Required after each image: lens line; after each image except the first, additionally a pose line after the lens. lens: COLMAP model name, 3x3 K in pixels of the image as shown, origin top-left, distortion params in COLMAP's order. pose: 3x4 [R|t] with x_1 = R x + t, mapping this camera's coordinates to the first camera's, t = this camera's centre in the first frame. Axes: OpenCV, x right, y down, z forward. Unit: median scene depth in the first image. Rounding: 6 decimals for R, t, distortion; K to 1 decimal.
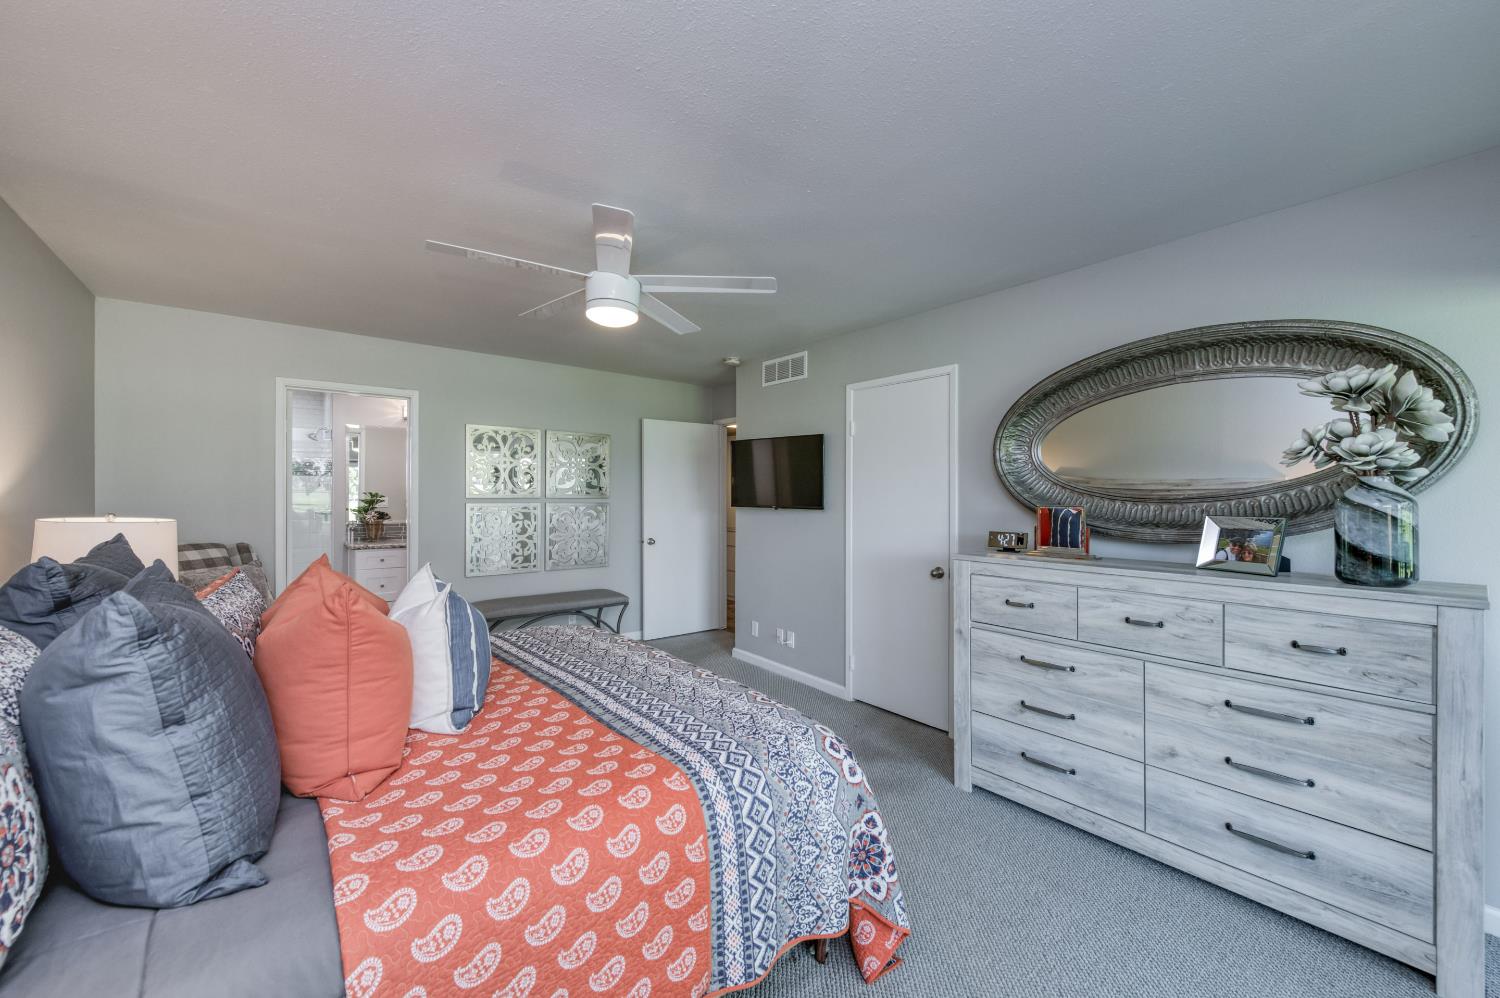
lens RADIAL K [[593.0, 0, 747.5], [0, 593.0, 498.5], [0, 0, 1]] dist [0.009595, 0.000233]
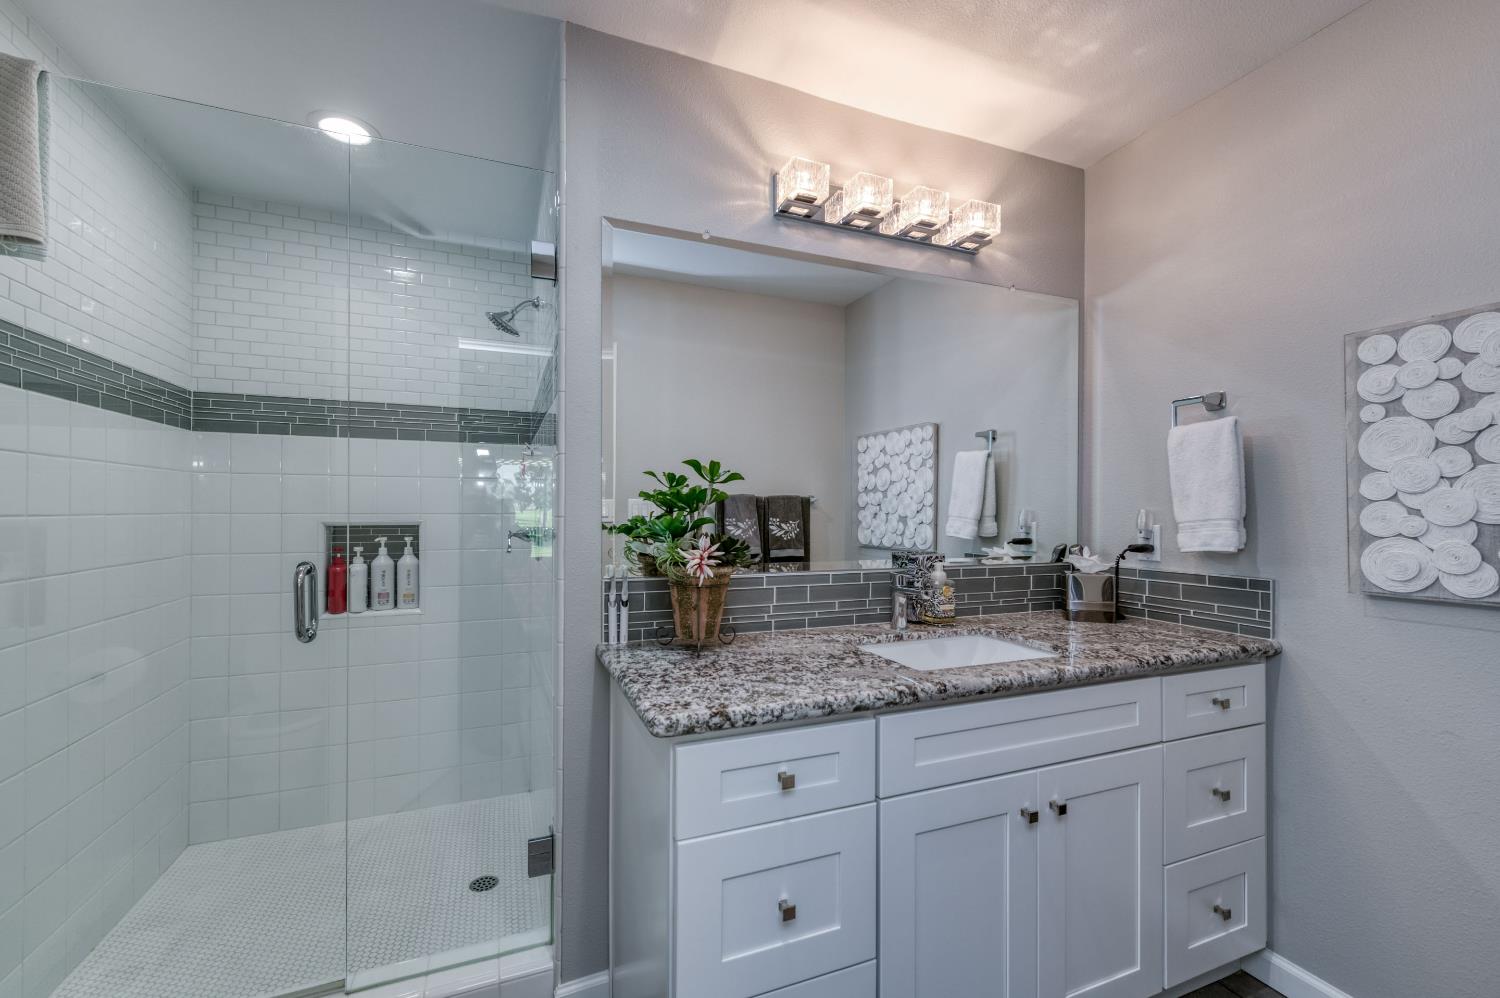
lens RADIAL K [[593.0, 0, 748.5], [0, 593.0, 505.7], [0, 0, 1]] dist [0.009595, 0.000233]
pose [[0.966092, 0.000927, -0.258198, -0.542486], [-0.003427, 0.999952, -0.009233, 0.011077], [0.258177, 0.009805, 0.966048, 0.757072]]
